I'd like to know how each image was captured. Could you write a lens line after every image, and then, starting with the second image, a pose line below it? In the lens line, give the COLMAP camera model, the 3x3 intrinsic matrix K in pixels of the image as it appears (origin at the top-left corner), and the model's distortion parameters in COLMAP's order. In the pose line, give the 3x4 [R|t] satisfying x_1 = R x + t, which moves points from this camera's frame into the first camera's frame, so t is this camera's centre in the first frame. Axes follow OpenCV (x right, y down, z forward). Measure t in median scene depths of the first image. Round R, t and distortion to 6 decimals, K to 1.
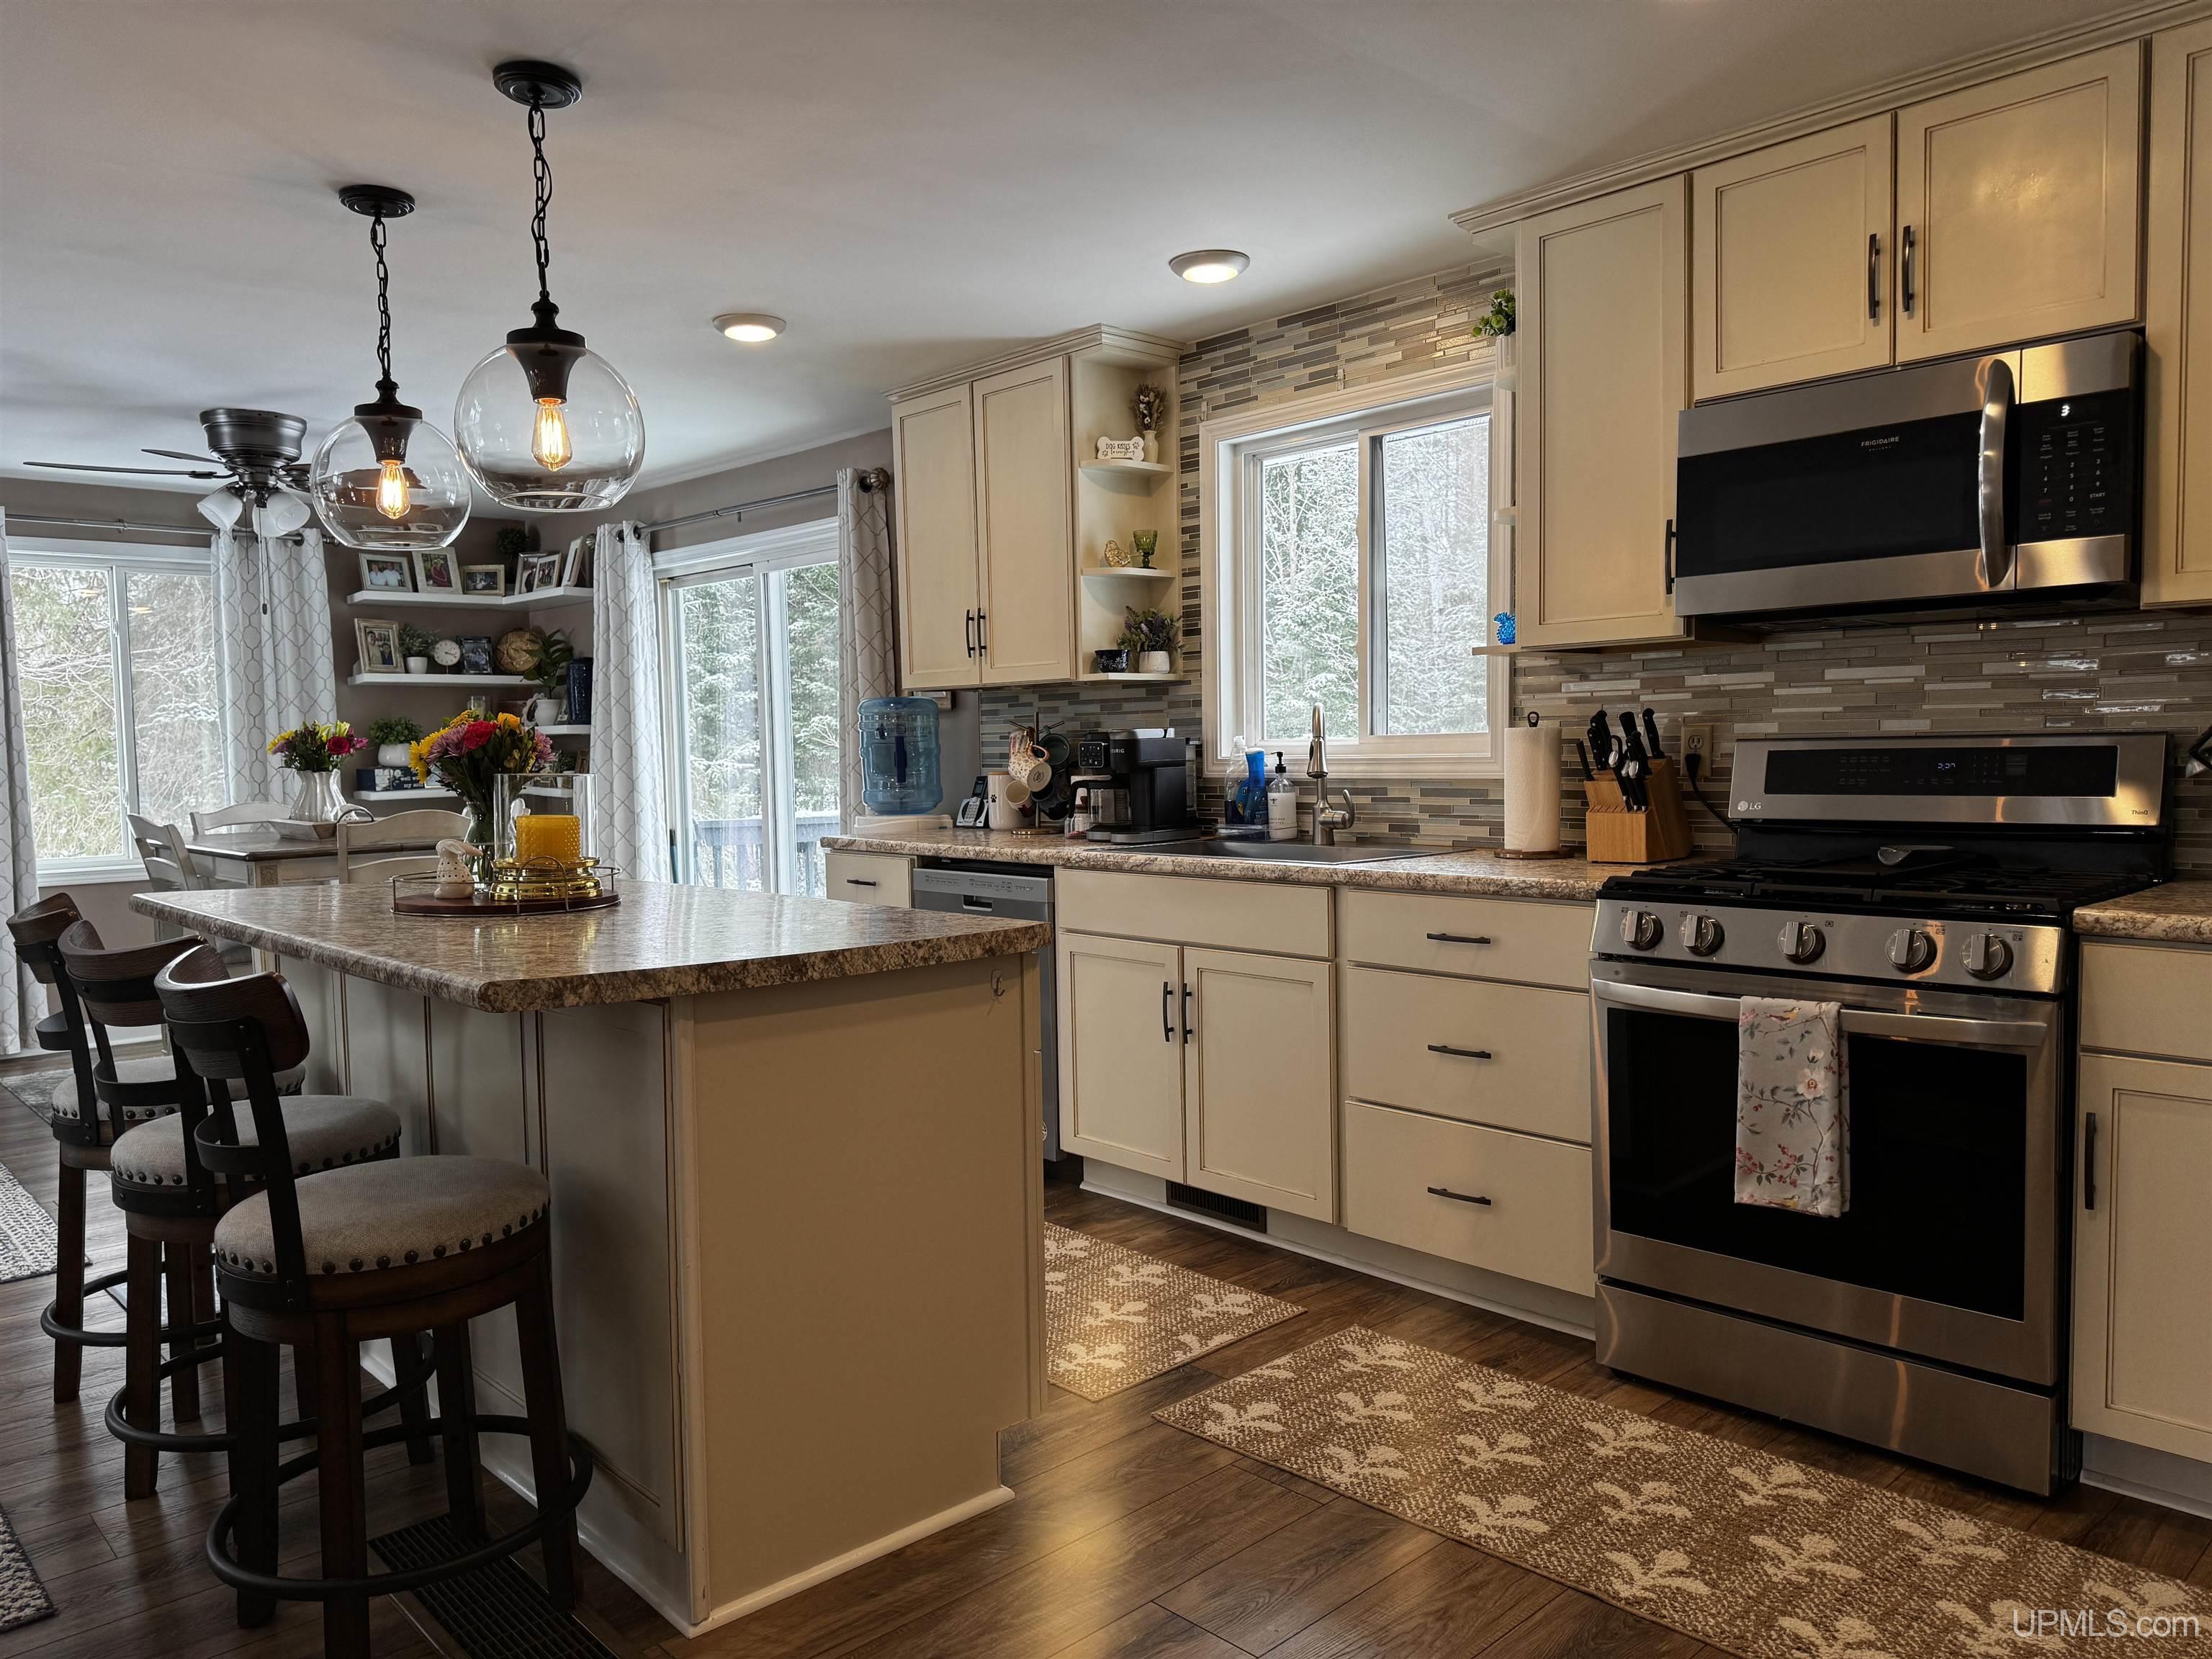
lens RADIAL K [[1543.3, 0, 1106.0], [0, 1543.3, 829.5], [0, 0, 1]] dist [0.160187, -0.261512]
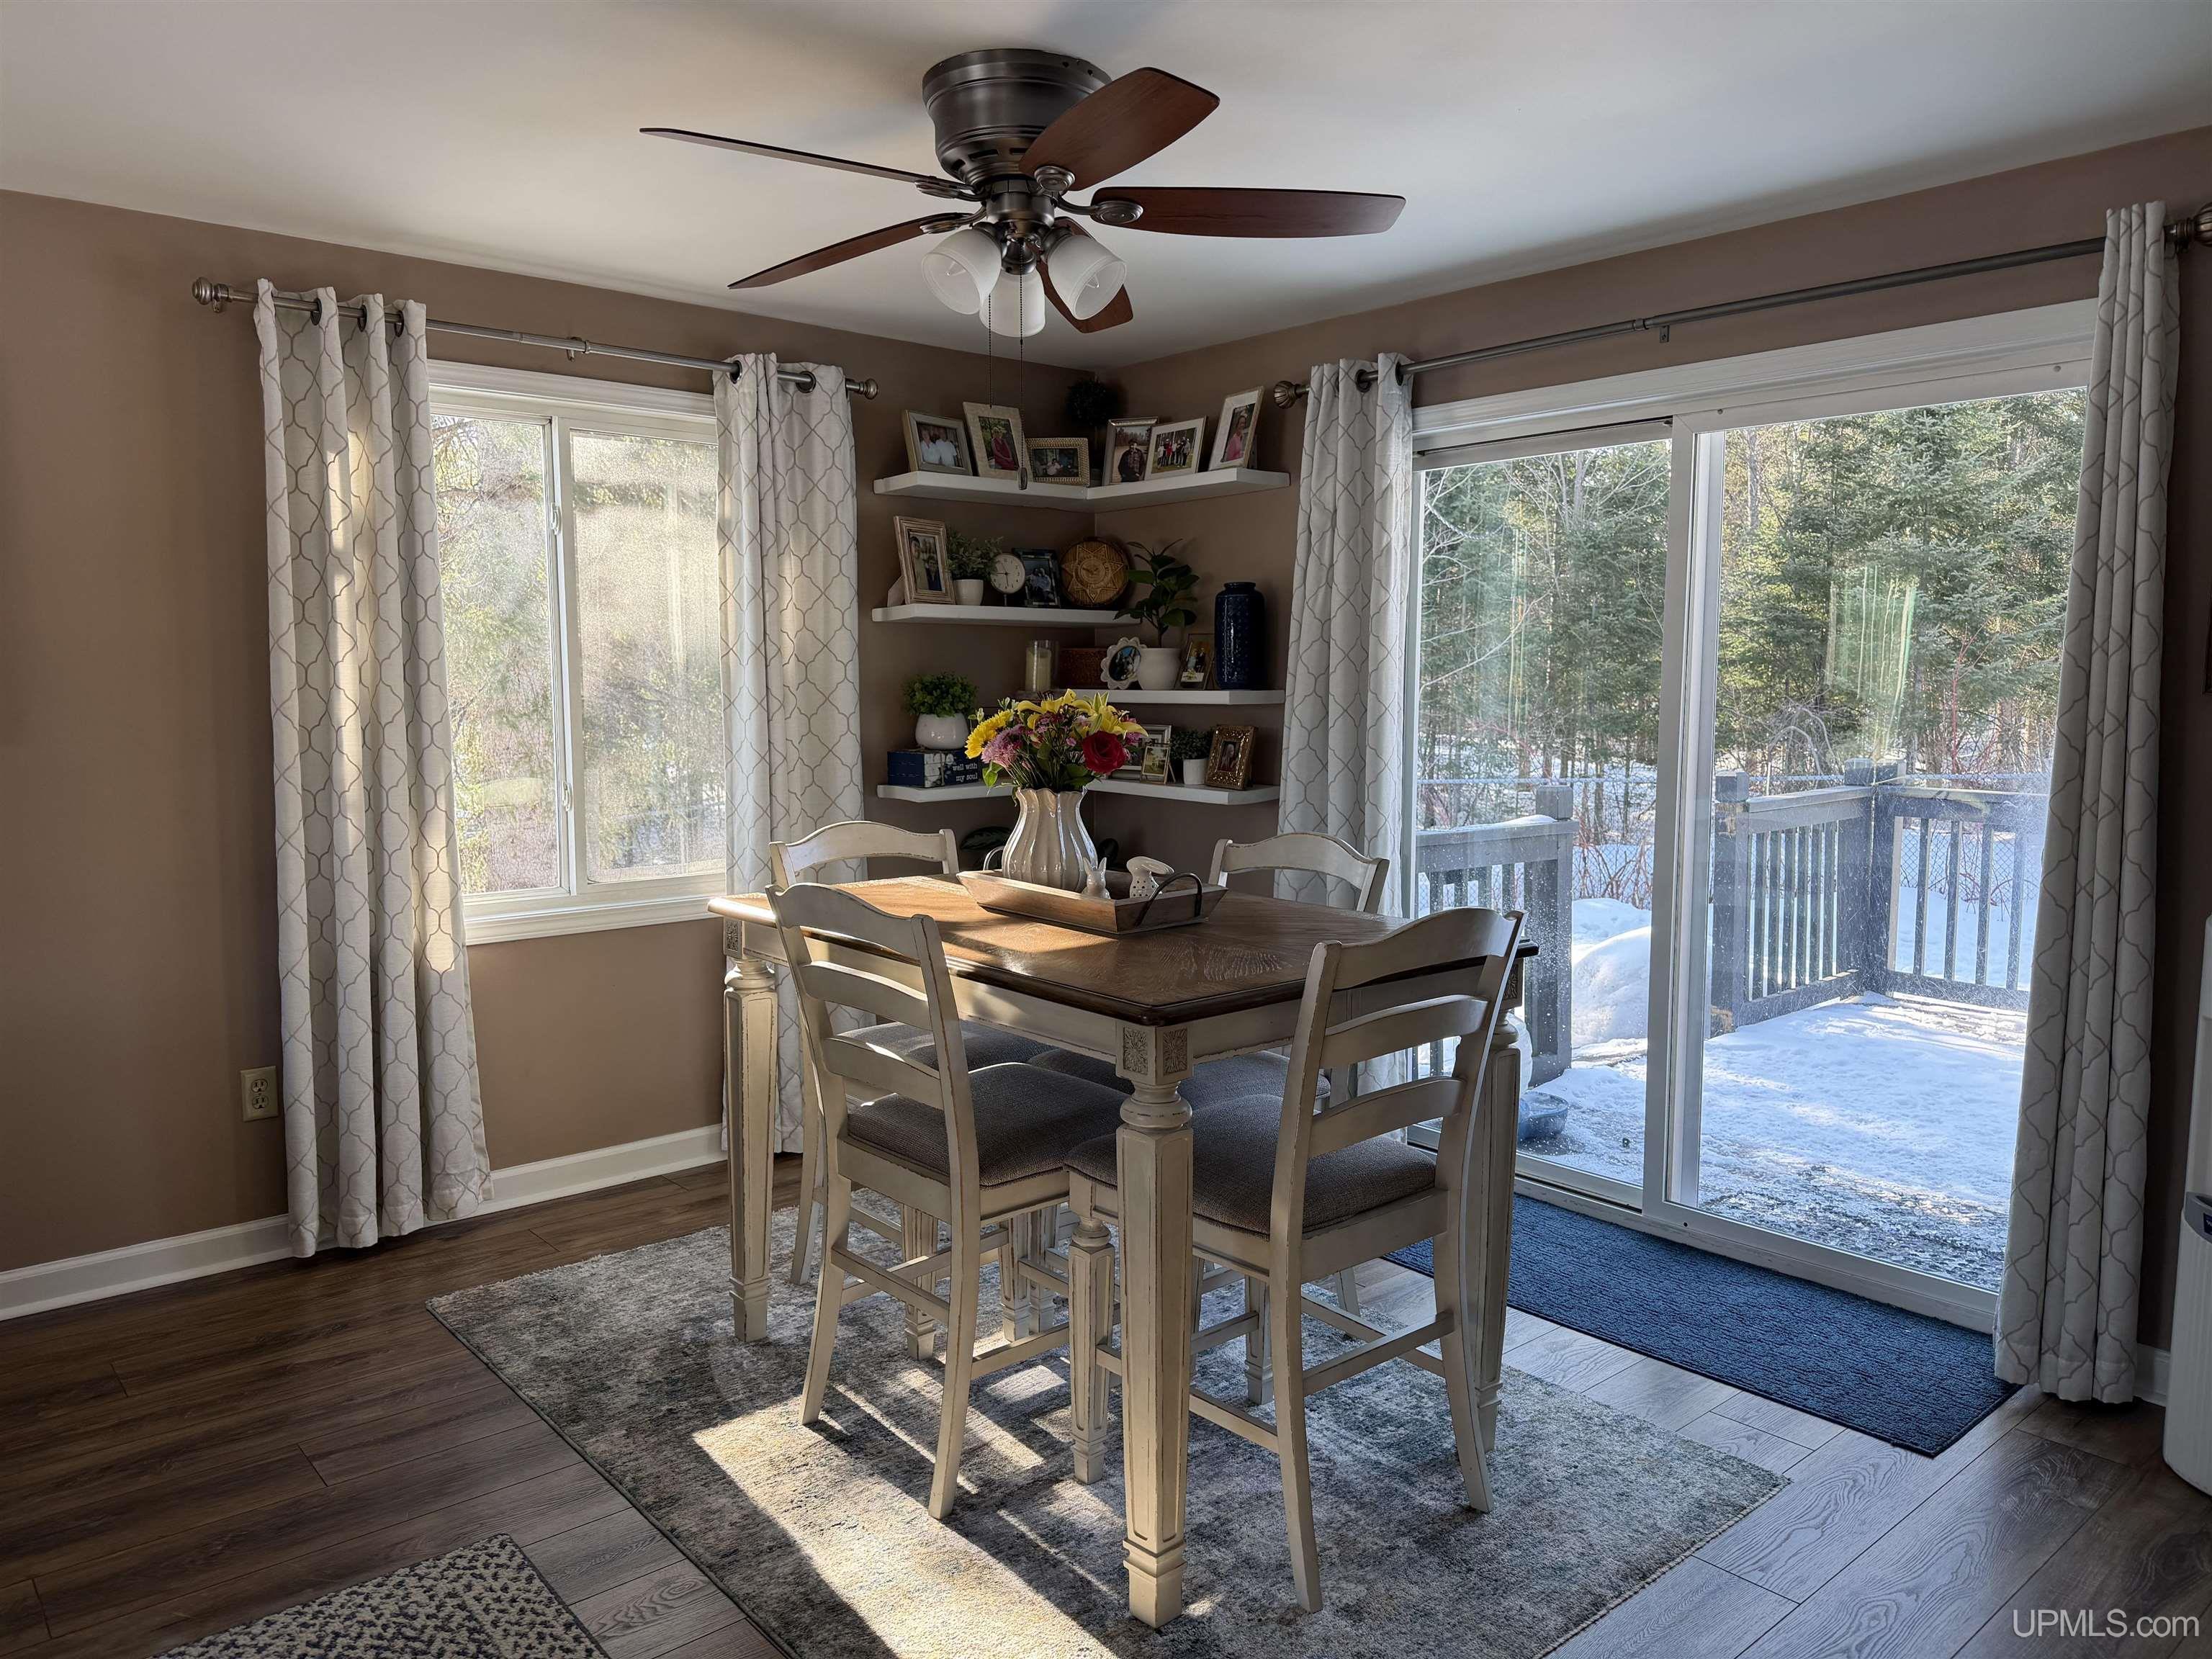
lens RADIAL K [[1527.9, 0, 1113.9], [0, 1527.9, 840.3], [0, 0, 1]] dist [0.058708, -0.078637]
pose [[0.998875, 0.025502, -0.039983, -0.542153], [-0.023444, 0.998416, 0.051139, -0.055391], [0.041224, -0.050144, 0.997891, 0.571469]]
